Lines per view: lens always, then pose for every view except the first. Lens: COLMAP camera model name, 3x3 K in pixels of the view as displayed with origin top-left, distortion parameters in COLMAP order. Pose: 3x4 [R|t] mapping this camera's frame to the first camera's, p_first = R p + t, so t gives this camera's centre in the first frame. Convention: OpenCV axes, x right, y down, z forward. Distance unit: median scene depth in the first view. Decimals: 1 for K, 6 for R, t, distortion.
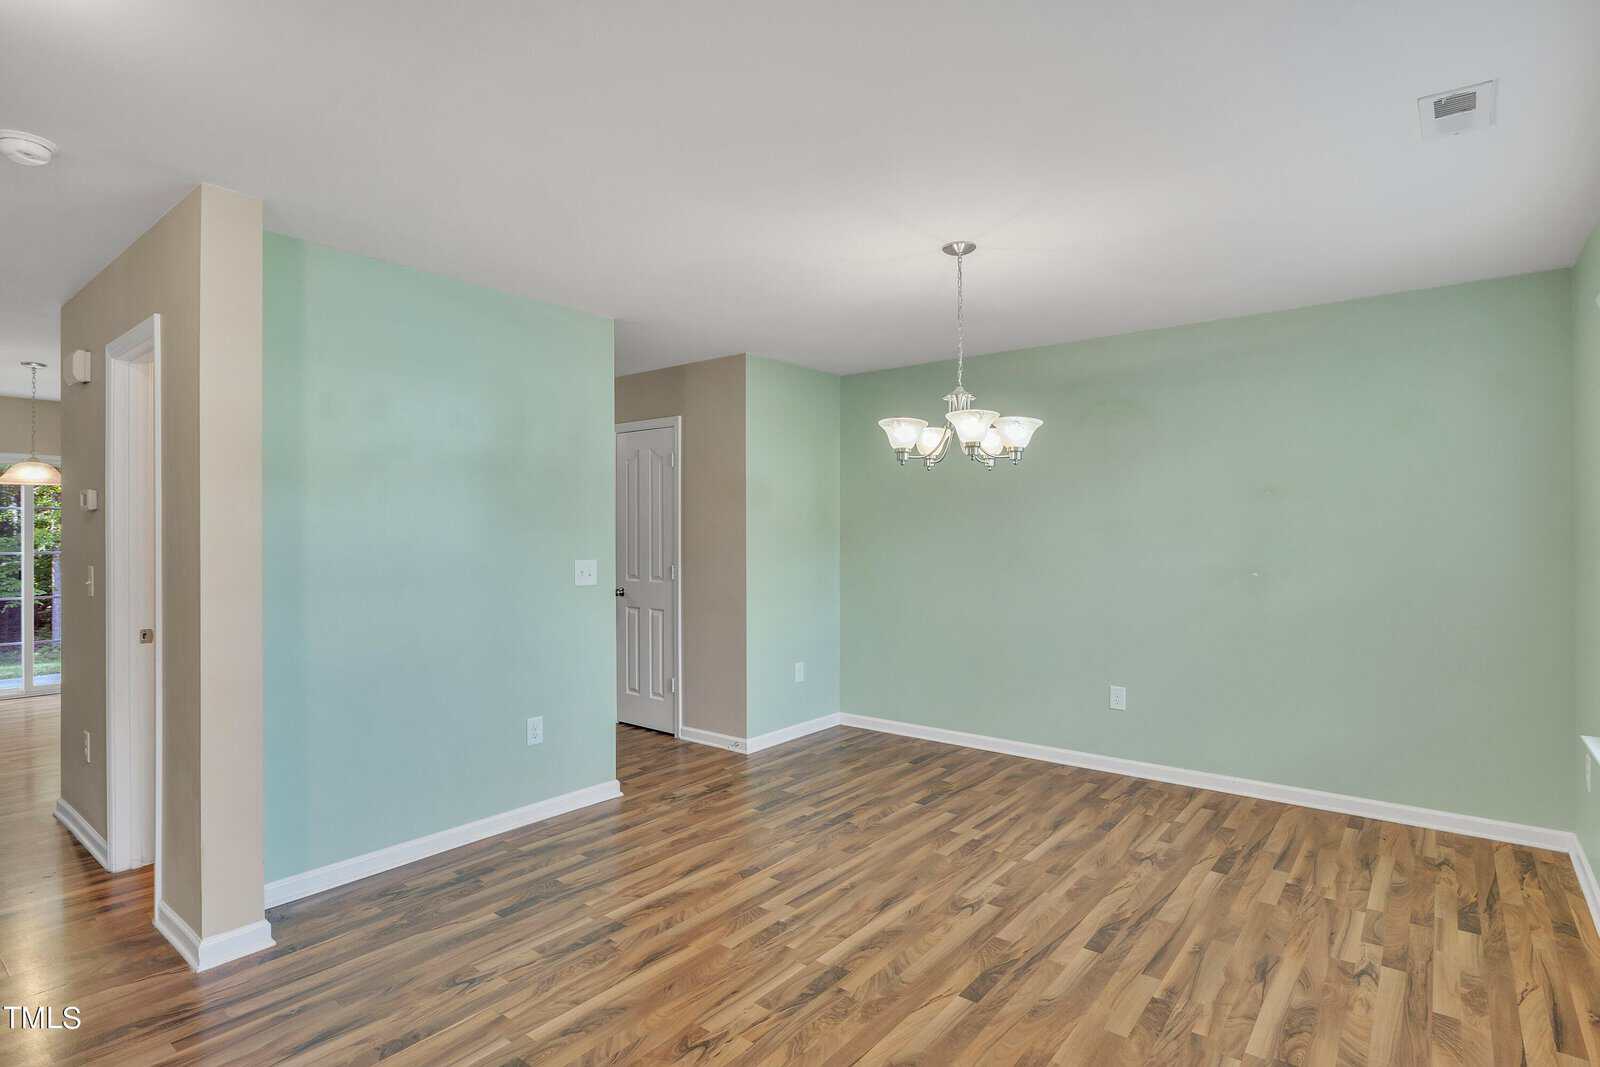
lens RADIAL K [[806.4, 0, 793.5], [0, 806.4, 531.9], [0, 0, 1]] dist [-0.003445, -0.000295]
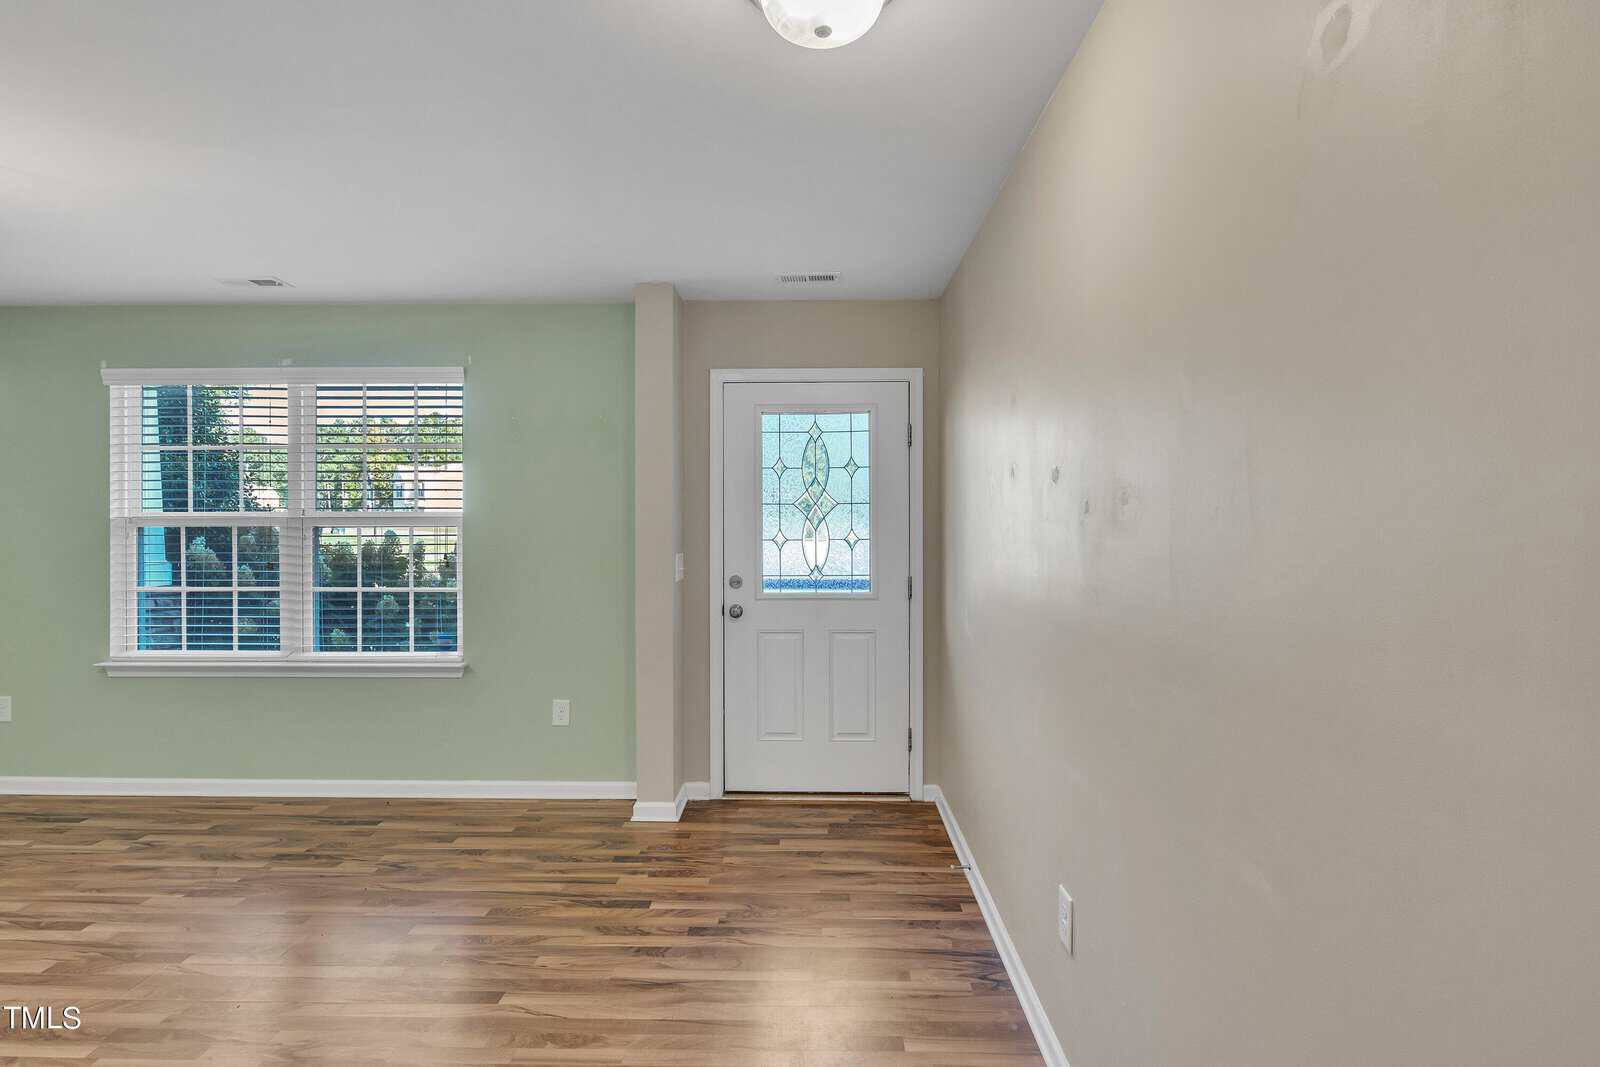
lens RADIAL K [[806.4, 0, 801.1], [0, 806.4, 526.8], [0, 0, 1]] dist [-0.003445, -0.000295]
pose [[-0.610526, -0.001539, 0.791995, -1.010243], [0.002492, 0.999989, 0.003864, -0.007622], [-0.791993, 0.004332, -0.610515, 0.872691]]
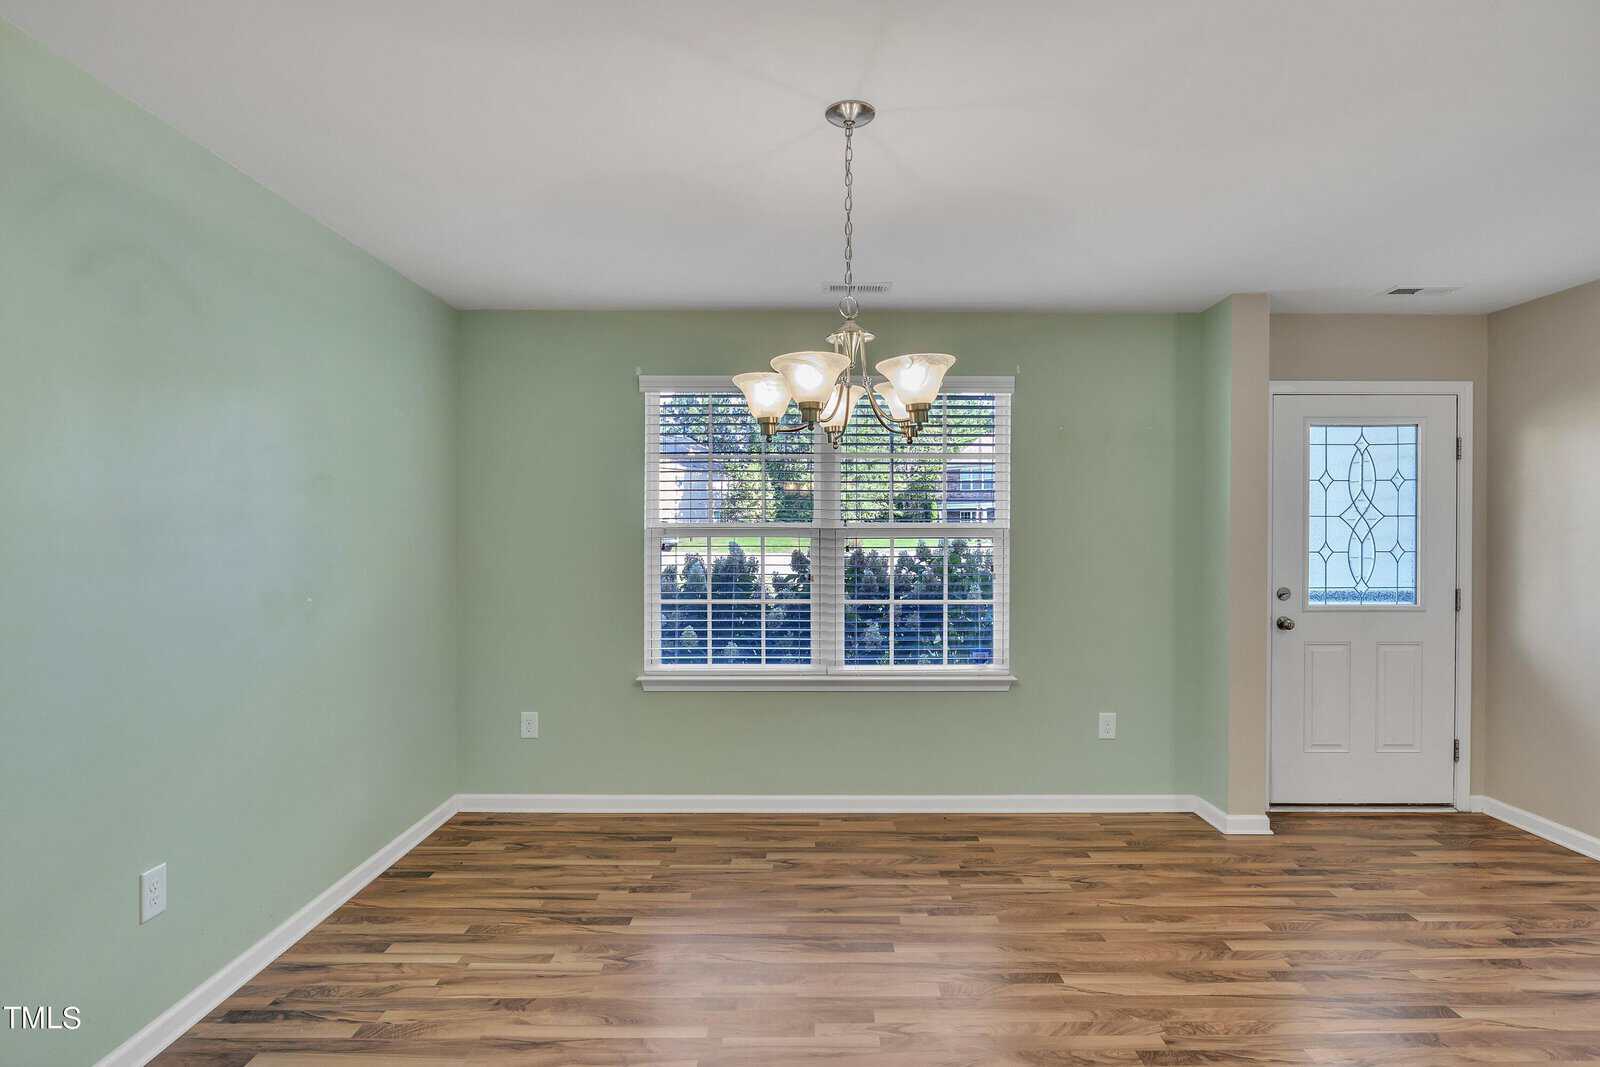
lens RADIAL K [[806.4, 0, 806.7], [0, 806.4, 537.3], [0, 0, 1]] dist [-0.003445, -0.000295]
pose [[-0.631116, -0.000009, 0.775689, -0.349494], [0.000188, 1.000000, 0.000165, -0.005509], [-0.775689, 0.000250, -0.631116, 1.688244]]
